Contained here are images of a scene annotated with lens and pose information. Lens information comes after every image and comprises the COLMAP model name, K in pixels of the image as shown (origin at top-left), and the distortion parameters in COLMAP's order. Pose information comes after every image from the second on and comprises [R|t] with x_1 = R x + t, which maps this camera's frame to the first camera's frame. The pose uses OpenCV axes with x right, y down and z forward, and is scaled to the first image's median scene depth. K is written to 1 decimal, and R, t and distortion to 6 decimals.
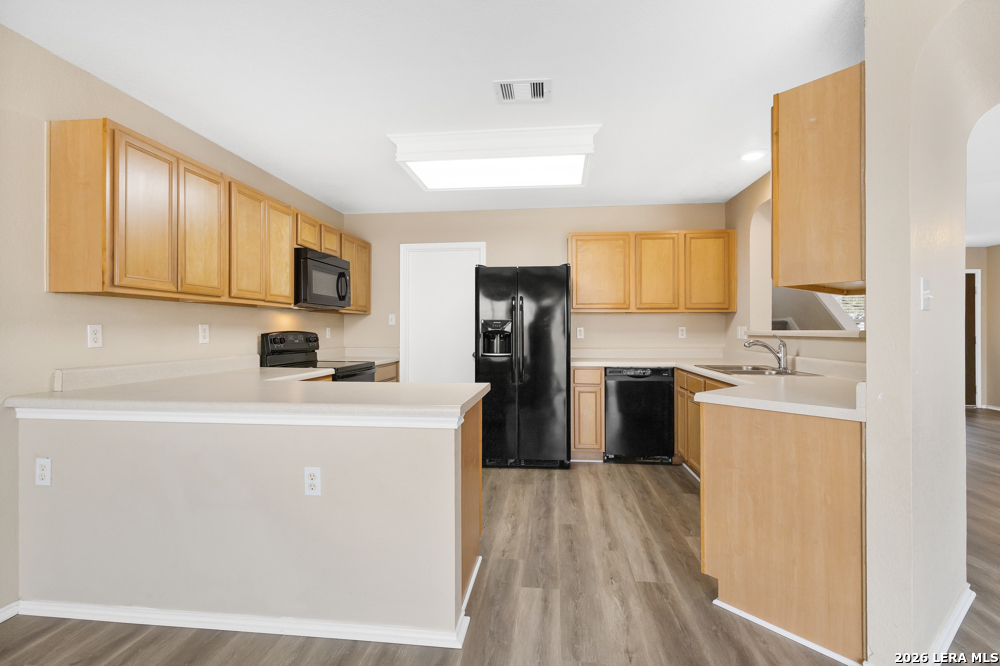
lens RADIAL K [[474.4, 0, 500.0], [0, 474.4, 333.0], [0, 0, 1]] dist [0.002476, 0.000752]
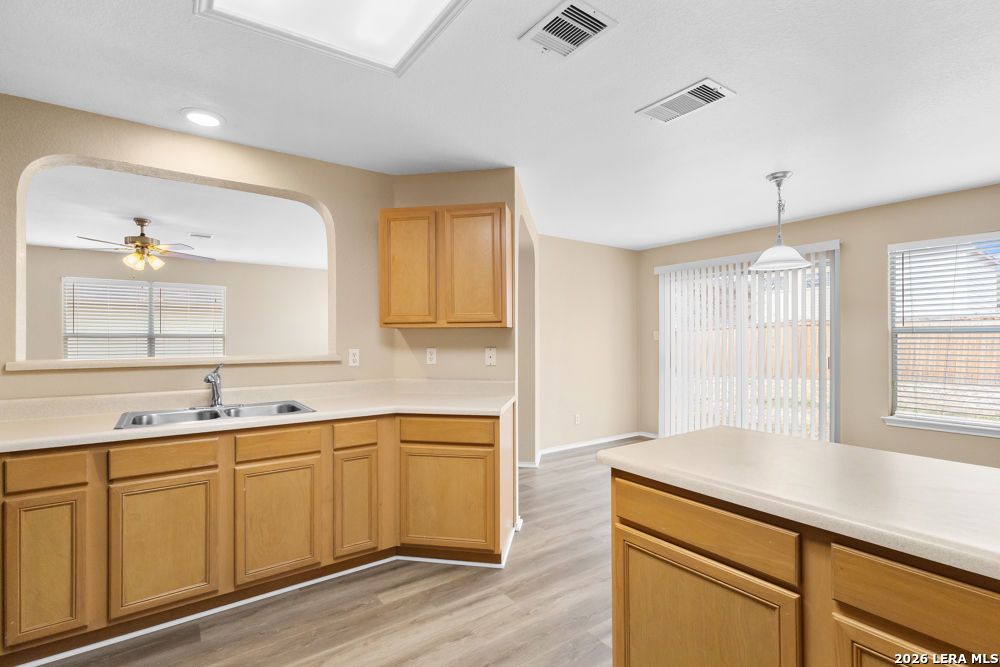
lens RADIAL K [[463.5, 0, 503.1], [0, 463.5, 341.1], [0, 0, 1]] dist [-0.000435, 0.000347]
pose [[-0.678872, -0.000815, 0.734256, -0.318811], [0.001660, 0.999995, 0.002645, -0.034735], [-0.734255, 0.003014, -0.678867, 1.249039]]
